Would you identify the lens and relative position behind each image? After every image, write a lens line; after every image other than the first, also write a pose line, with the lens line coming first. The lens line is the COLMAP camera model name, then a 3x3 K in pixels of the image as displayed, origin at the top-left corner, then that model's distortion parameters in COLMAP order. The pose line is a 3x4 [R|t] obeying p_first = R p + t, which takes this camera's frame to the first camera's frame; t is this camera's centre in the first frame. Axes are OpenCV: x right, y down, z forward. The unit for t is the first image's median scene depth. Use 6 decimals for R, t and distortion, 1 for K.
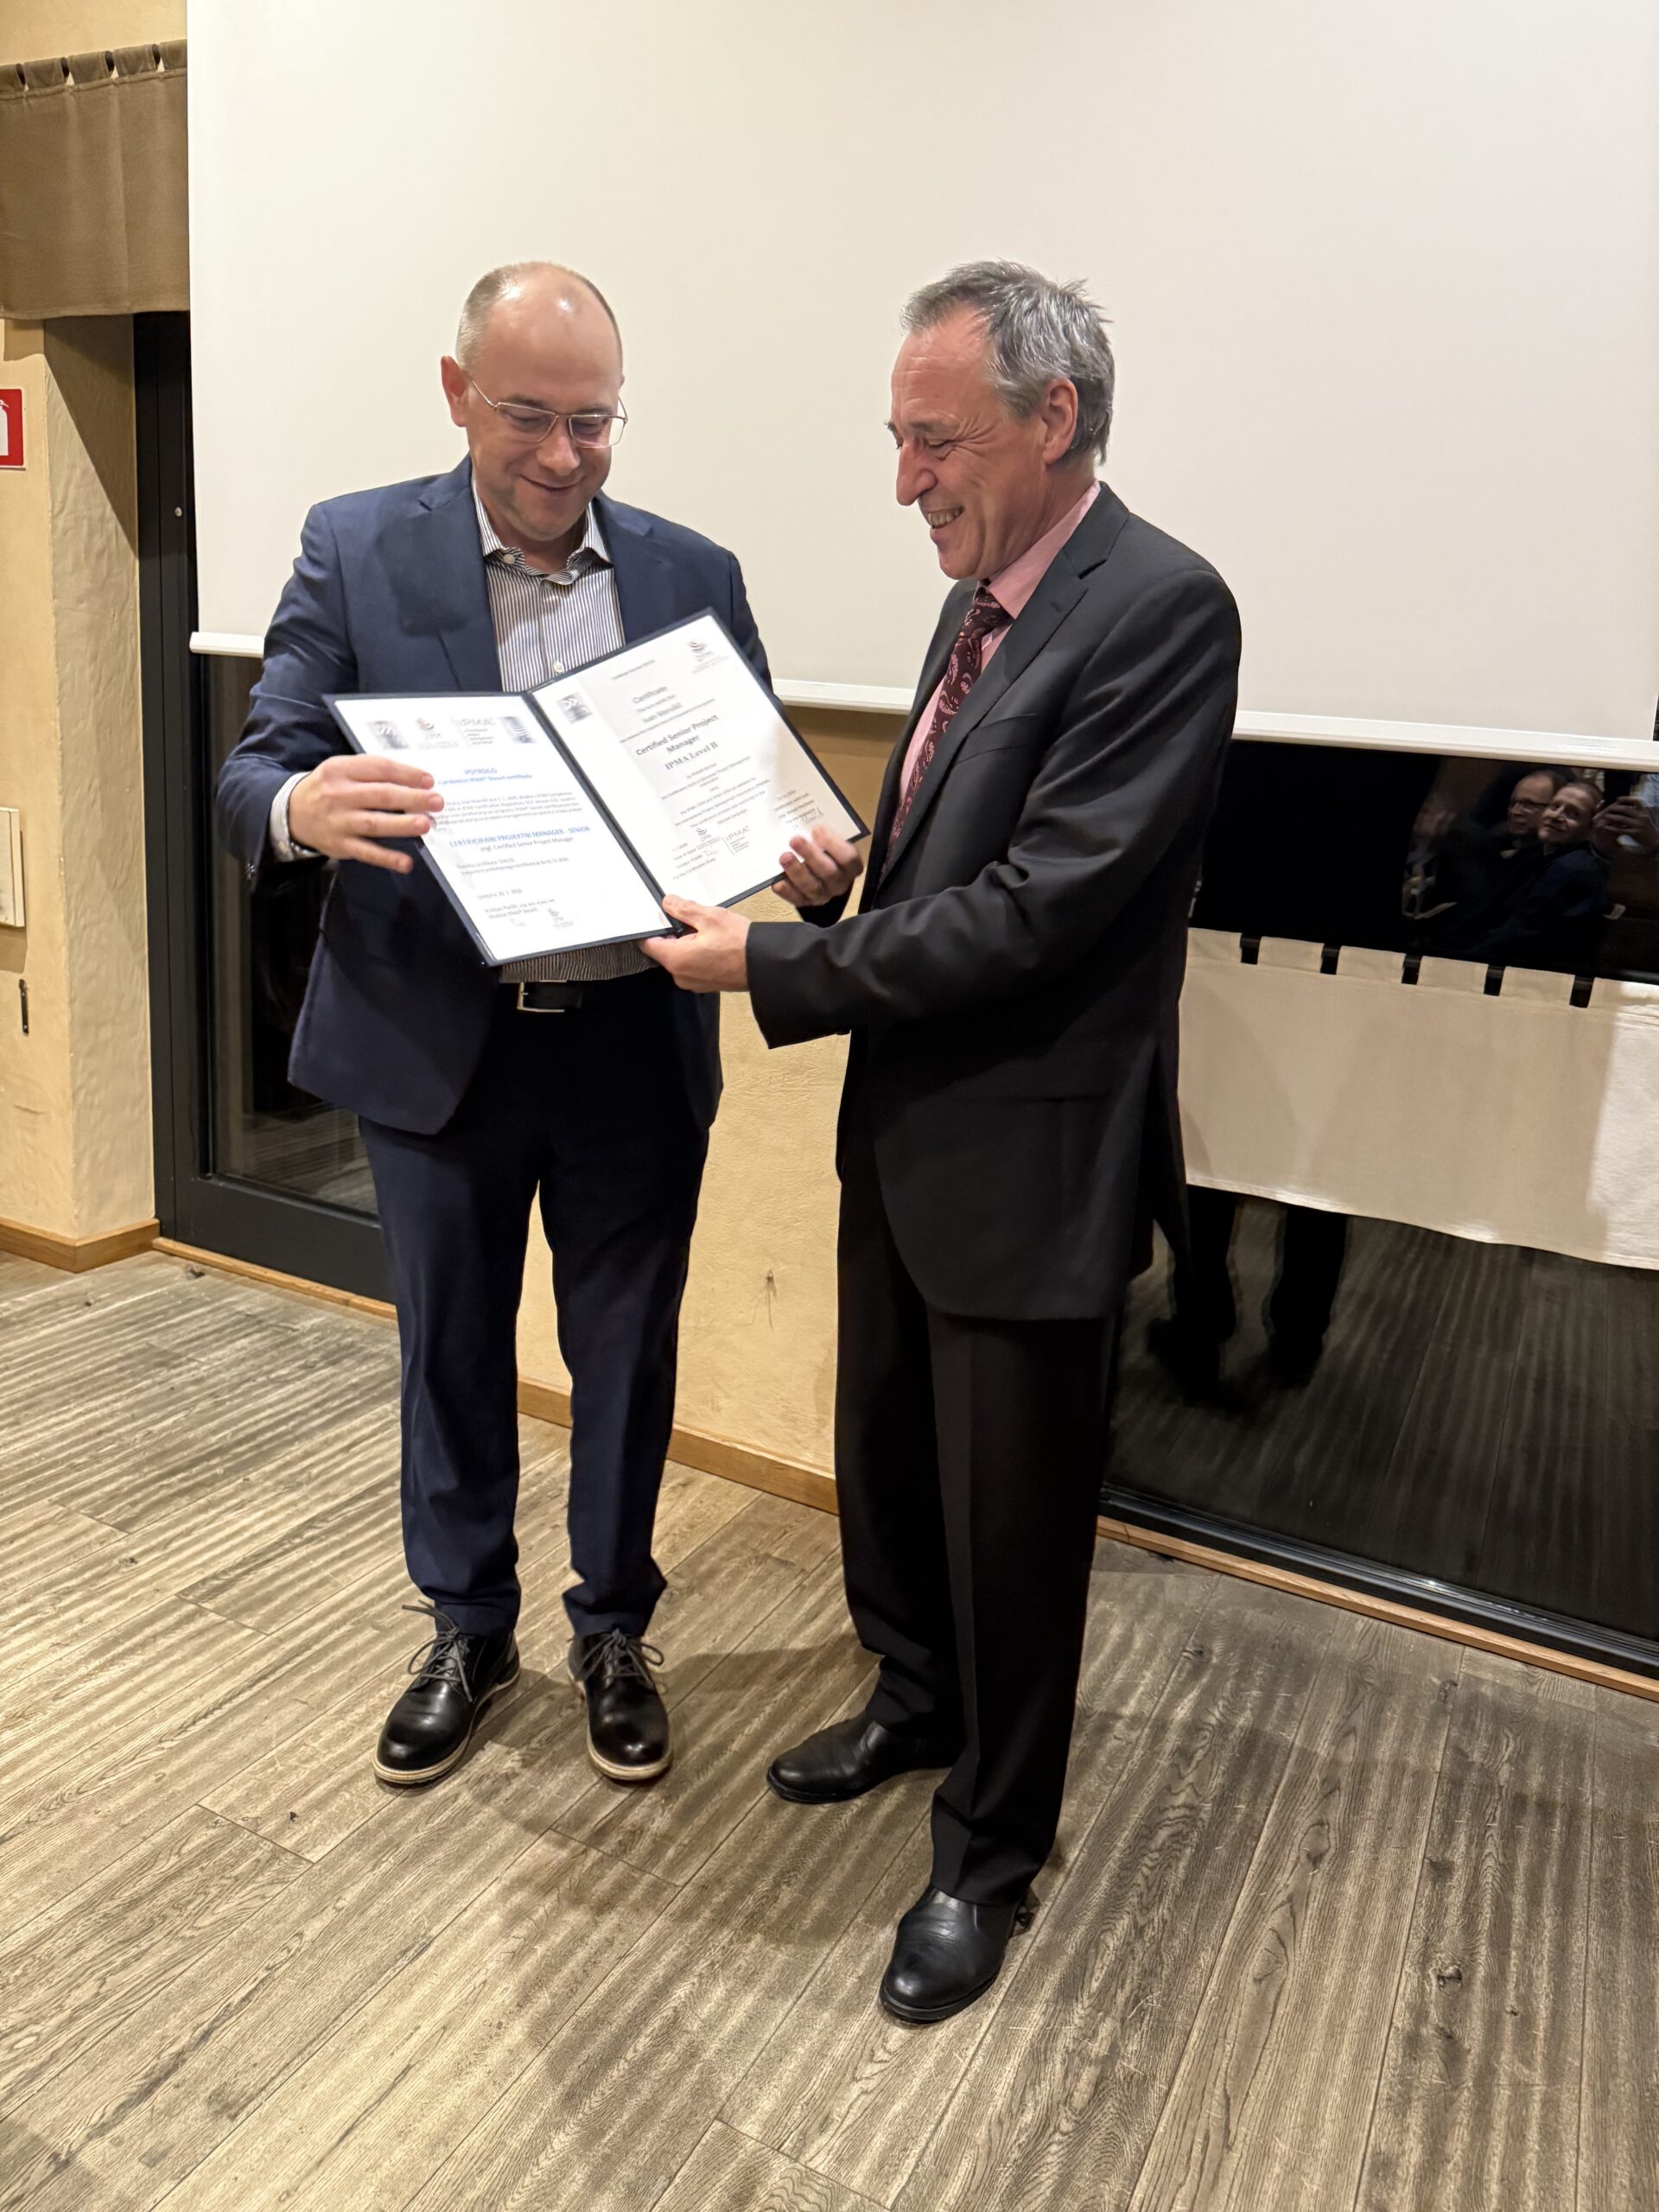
lens RADIAL K [[1572.7, 0, 833.2], [0, 1572.7, 1101.3], [0, 0, 1]] dist [0.008214, -0.009732]
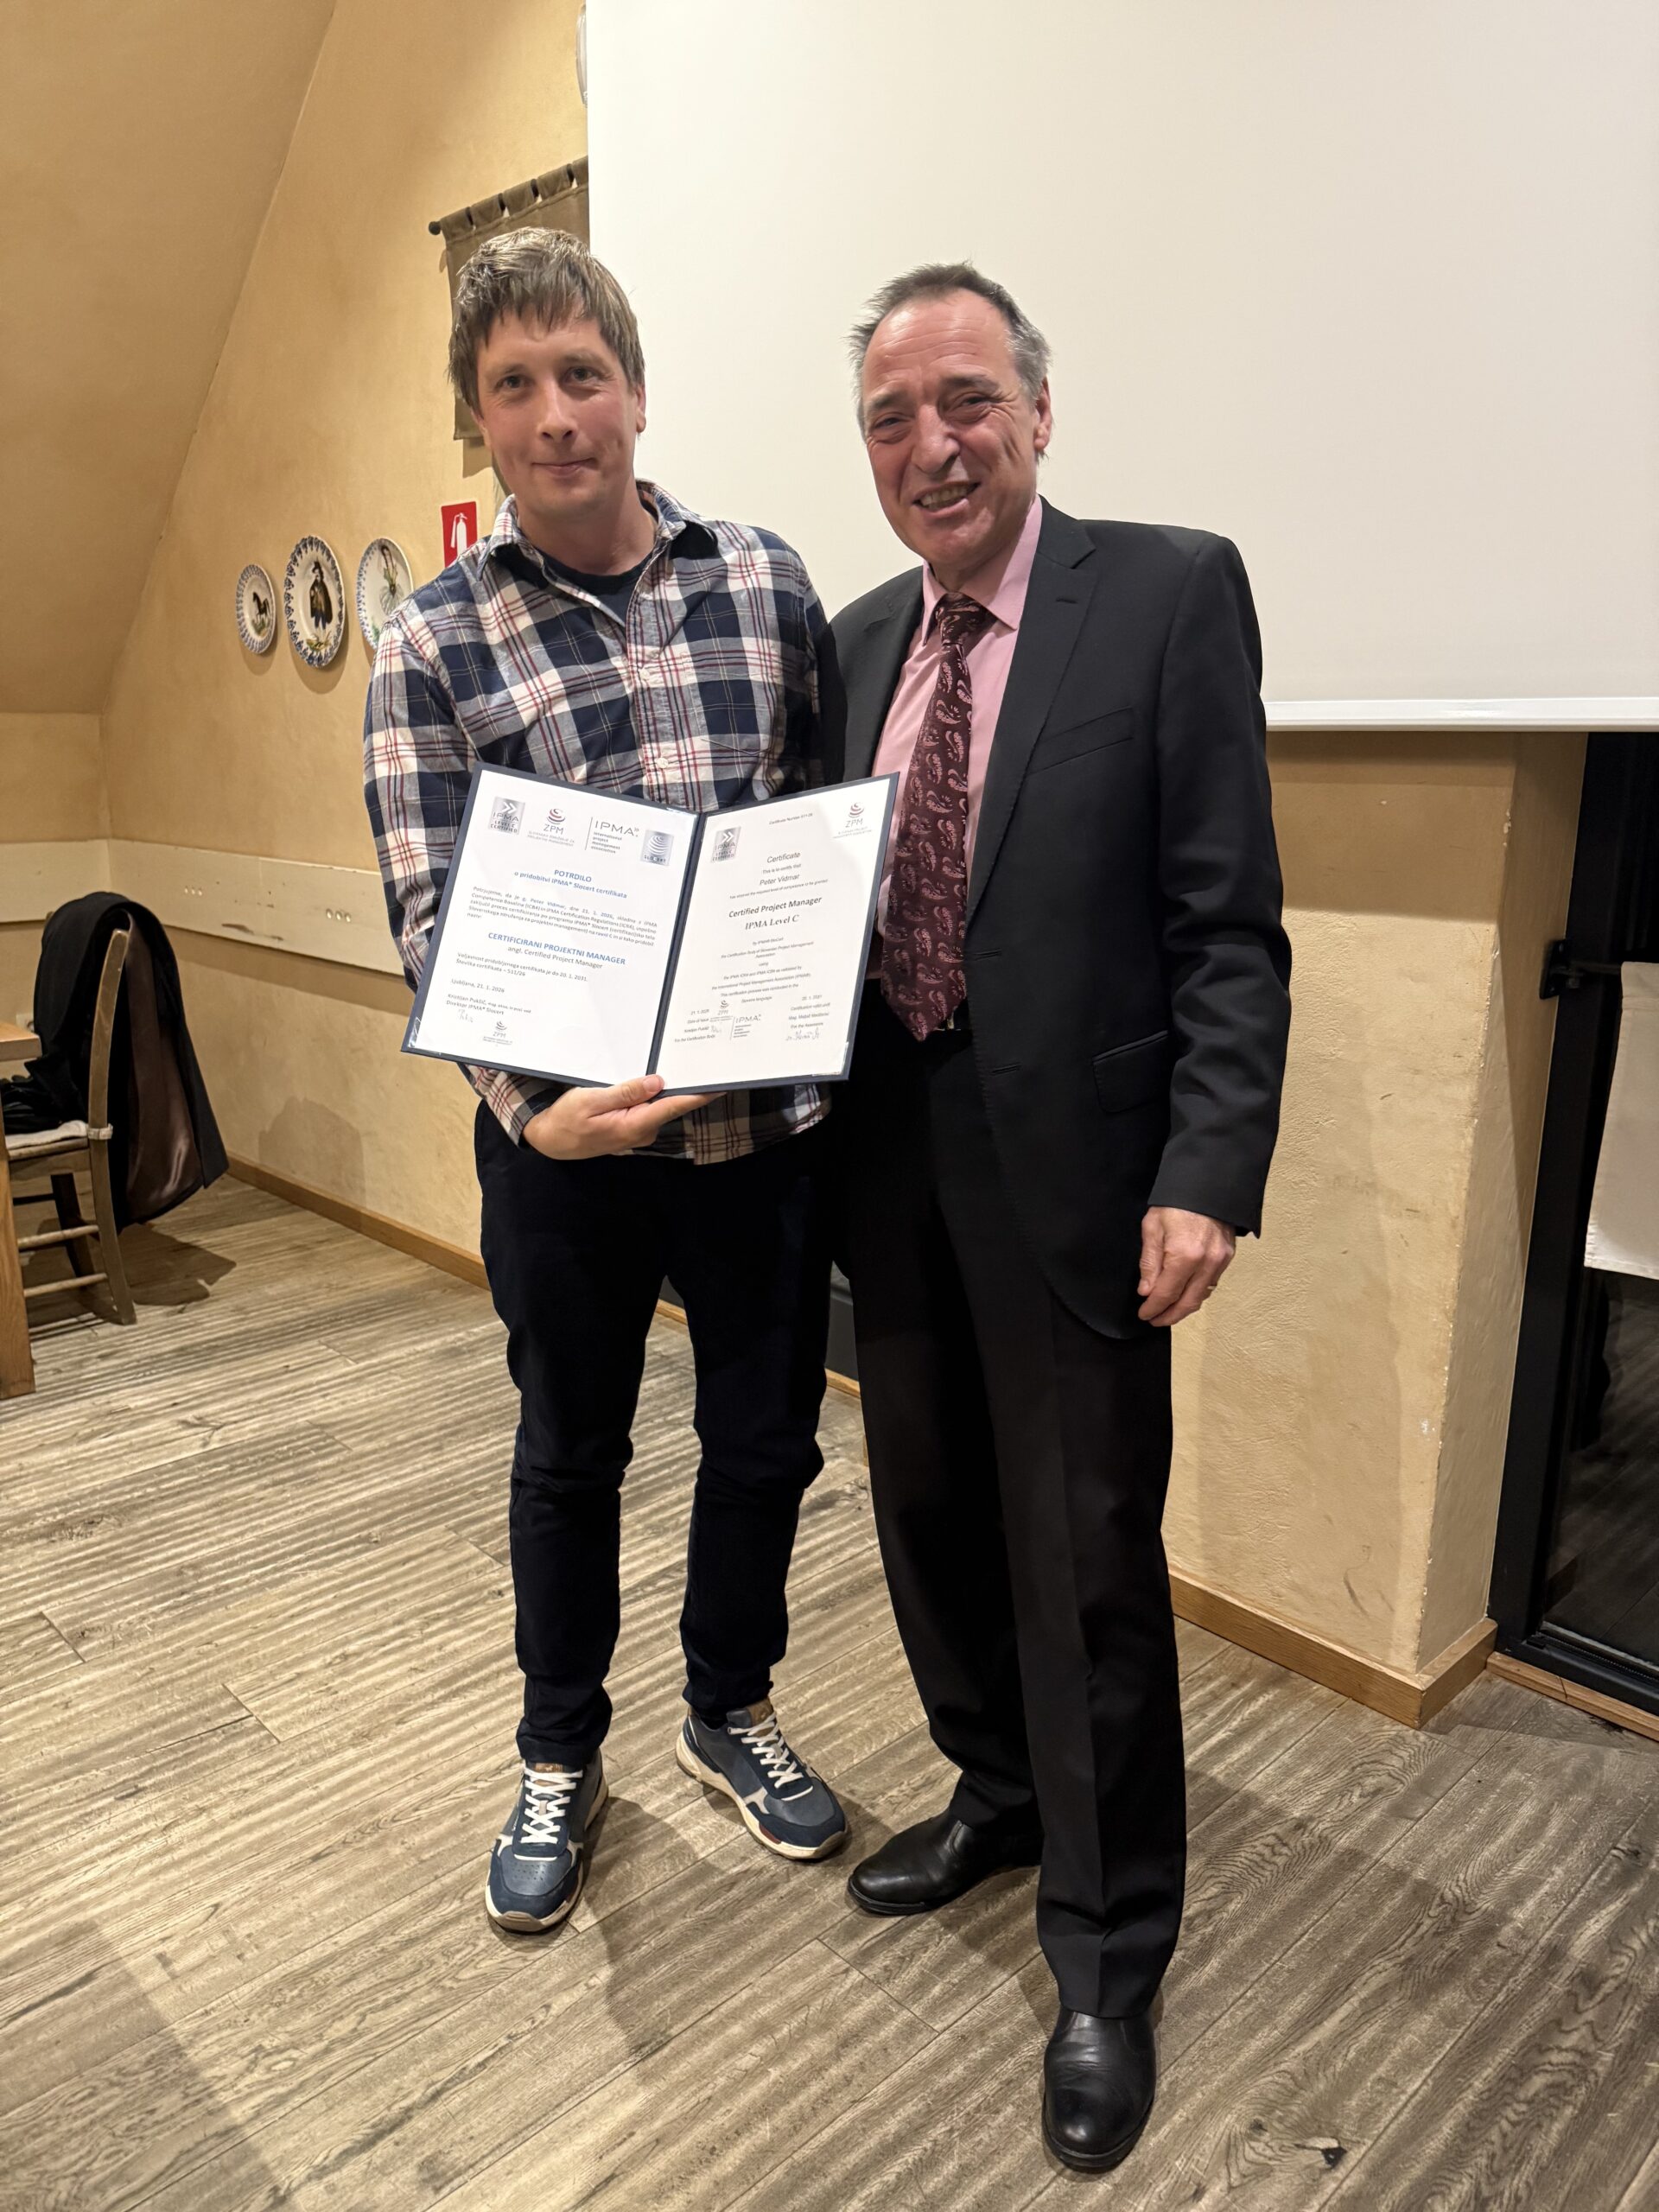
lens RADIAL K [[1572.7, 0, 820.7], [0, 1572.7, 1105.6], [0, 0, 1]] dist [0.008214, -0.009732]
pose [[0.939315, 0.003861, -0.343034, 0.126173], [-0.012163, 0.999683, -0.022054, -0.014109], [0.342840, 0.024888, 0.939064, 0.089556]]
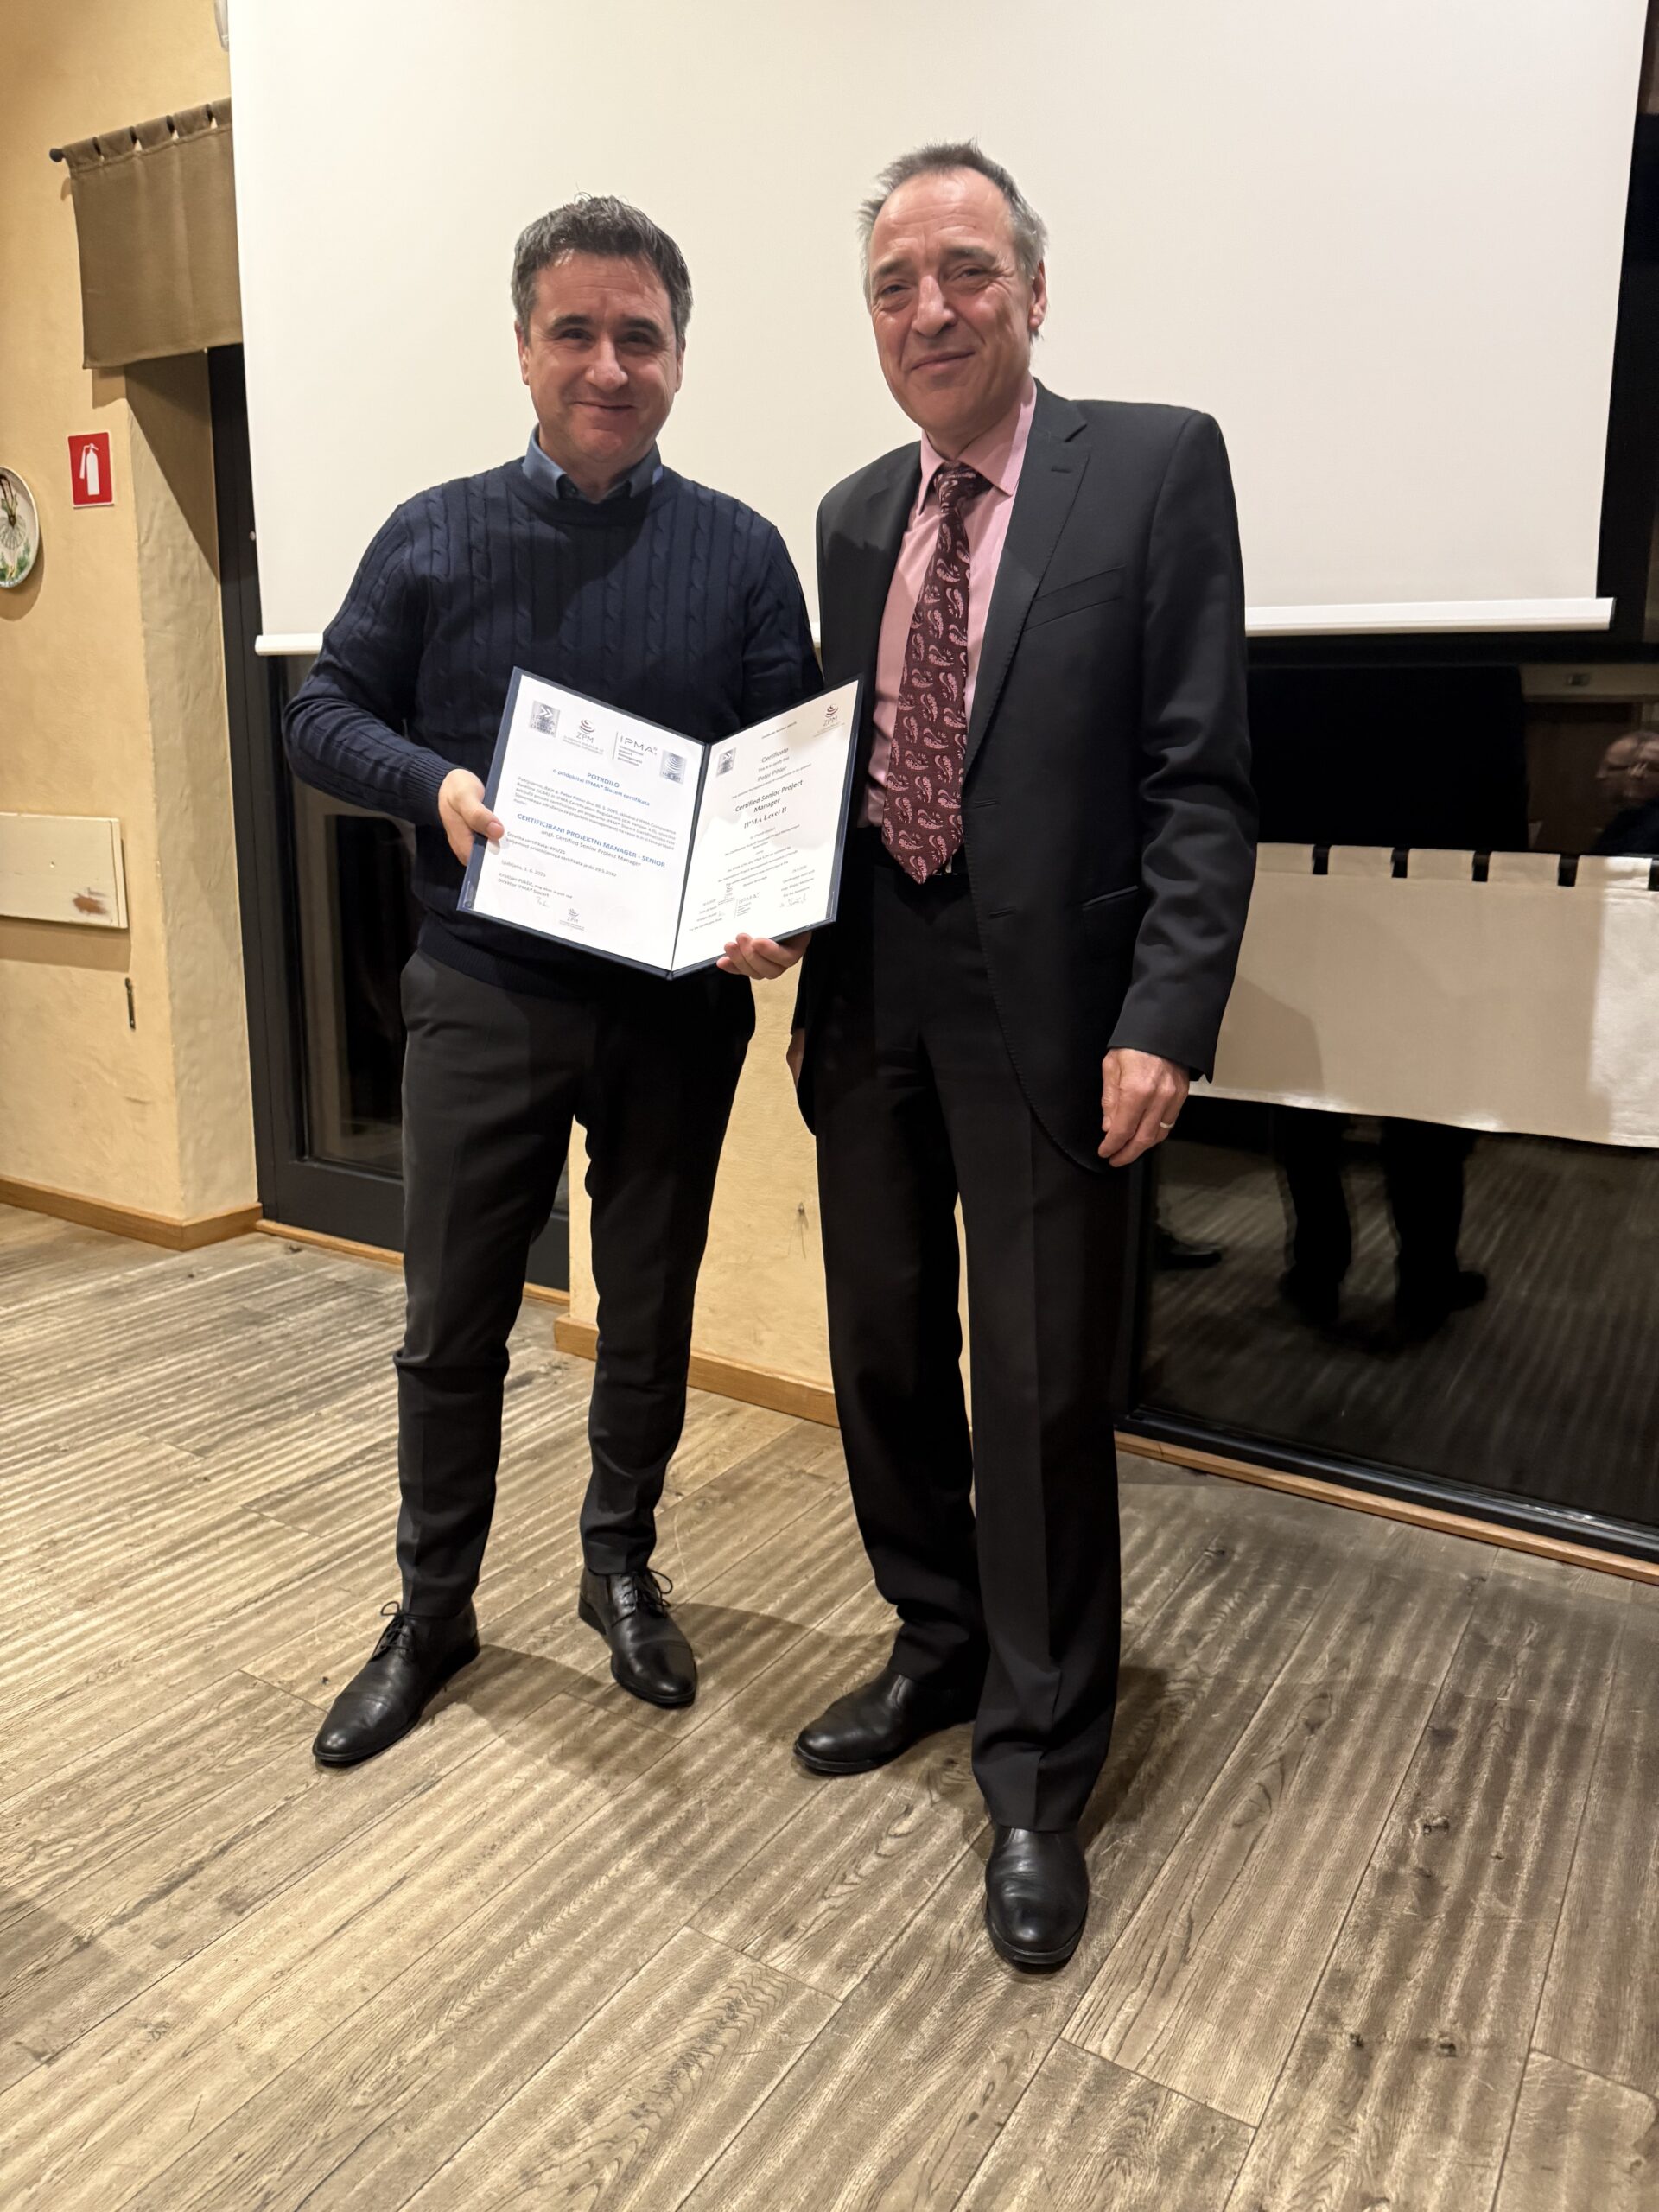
lens RADIAL K [[1572.7, 0, 835.8], [0, 1572.7, 1098.8], [0, 0, 1]] dist [0.008214, -0.009732]
pose [[0.994835, -0.039538, -0.093486, 0.101749], [0.036494, 0.998754, -0.034044, 0.094209], [0.094715, 0.030456, 0.995038, -0.037518]]
